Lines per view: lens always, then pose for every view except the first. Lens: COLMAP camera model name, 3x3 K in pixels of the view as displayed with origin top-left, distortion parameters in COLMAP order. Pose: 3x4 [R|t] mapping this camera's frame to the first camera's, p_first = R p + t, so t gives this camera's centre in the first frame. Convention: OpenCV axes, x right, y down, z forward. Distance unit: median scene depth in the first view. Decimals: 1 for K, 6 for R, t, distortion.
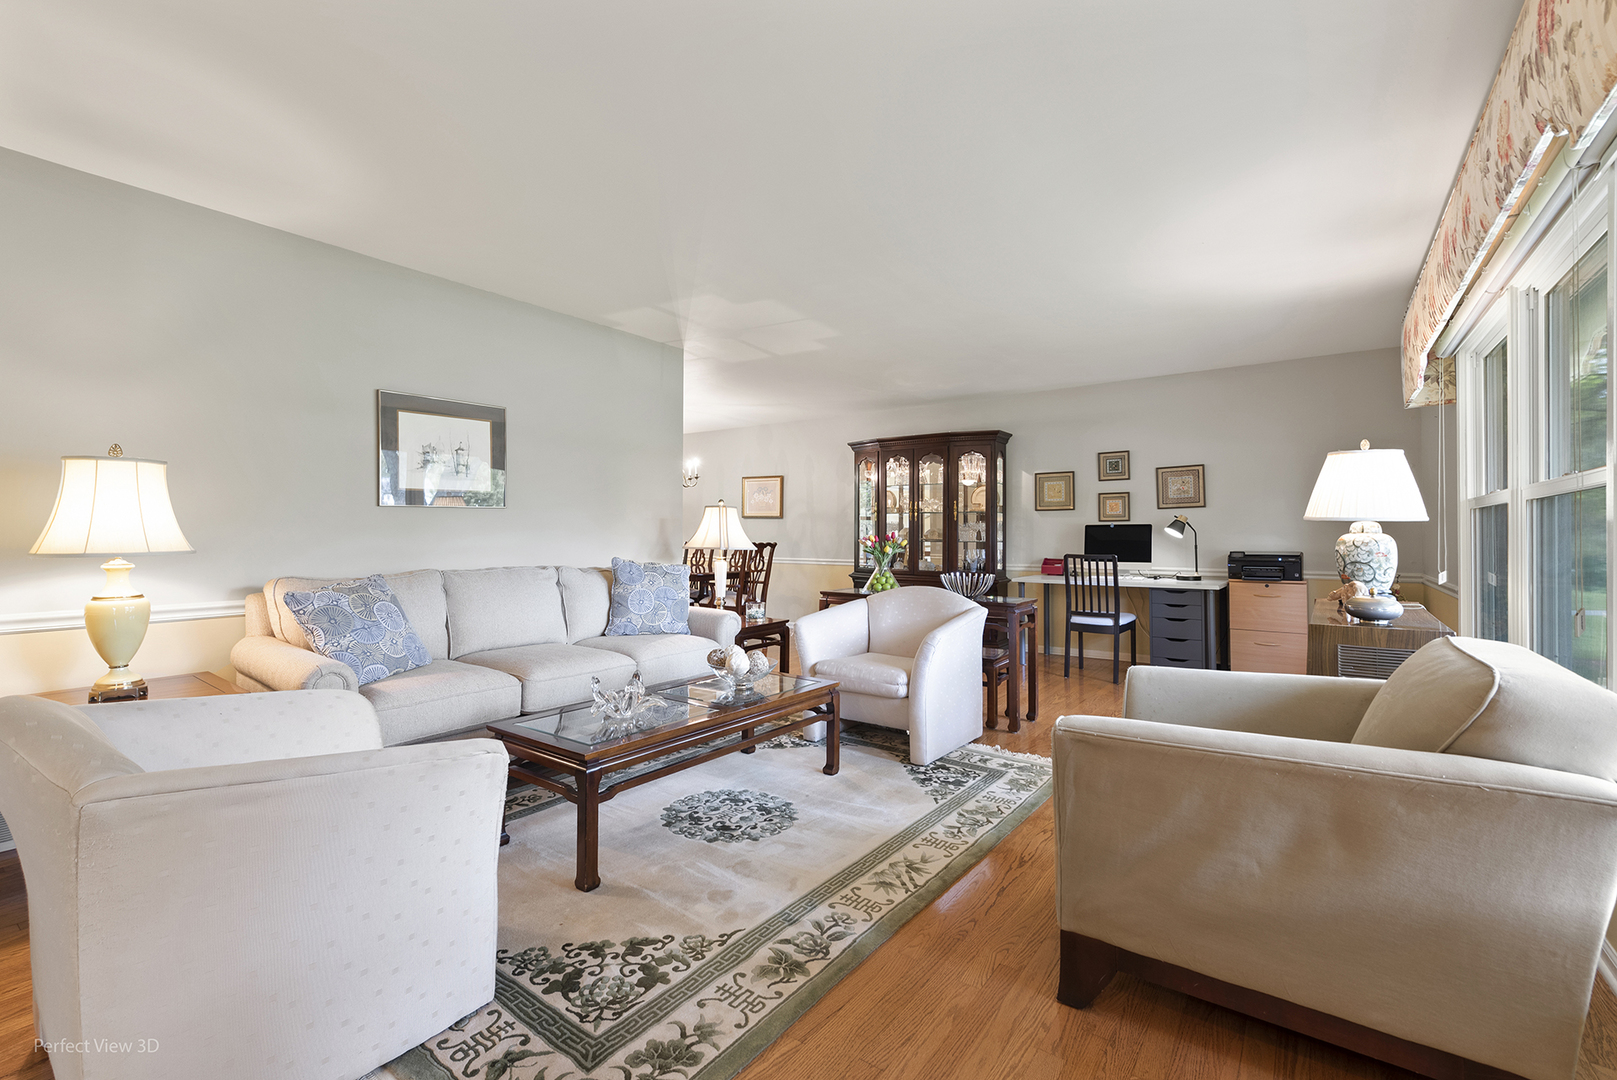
lens RADIAL K [[687.7, 0, 799.3], [0, 687.7, 532.8], [0, 0, 1]] dist [0.005334, 0.000112]
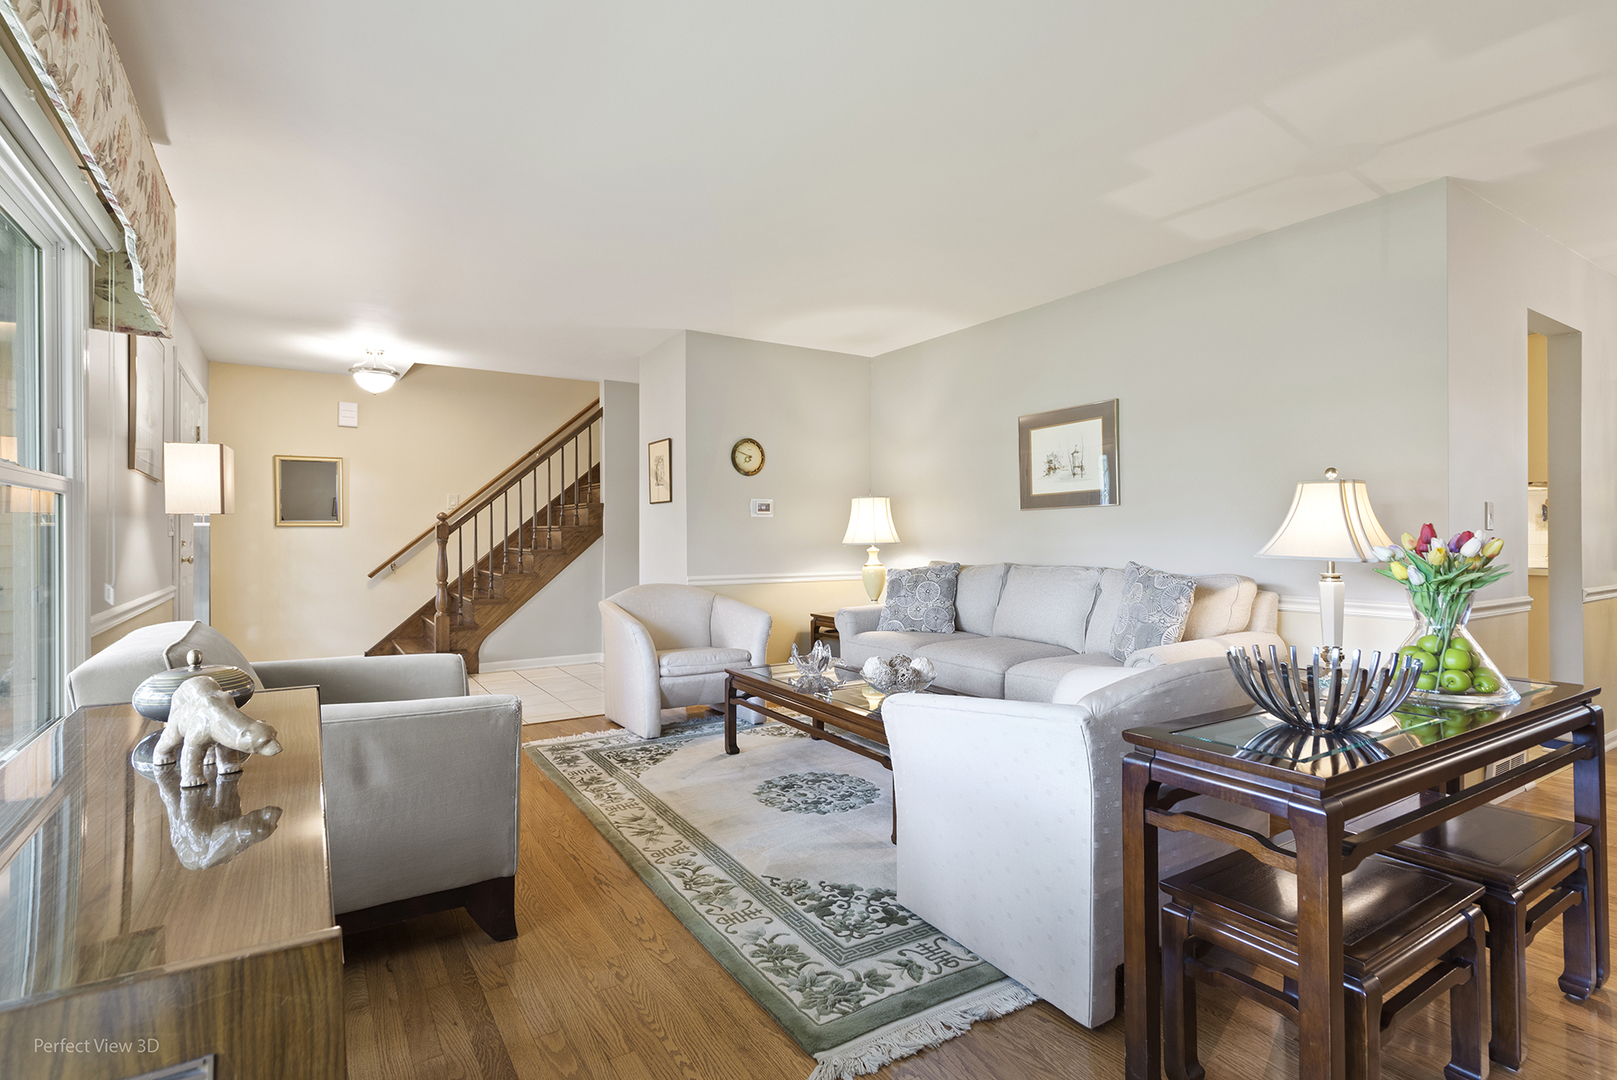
lens RADIAL K [[787.6, 0, 804.4], [0, 787.6, 532.9], [0, 0, 1]] dist [0.028189, -0.000236]
pose [[-0.349483, 0.001274, -0.936942, 1.138102], [0.008665, 0.999961, -0.001873, 0.001453], [0.936903, -0.008773, -0.349481, 1.503005]]
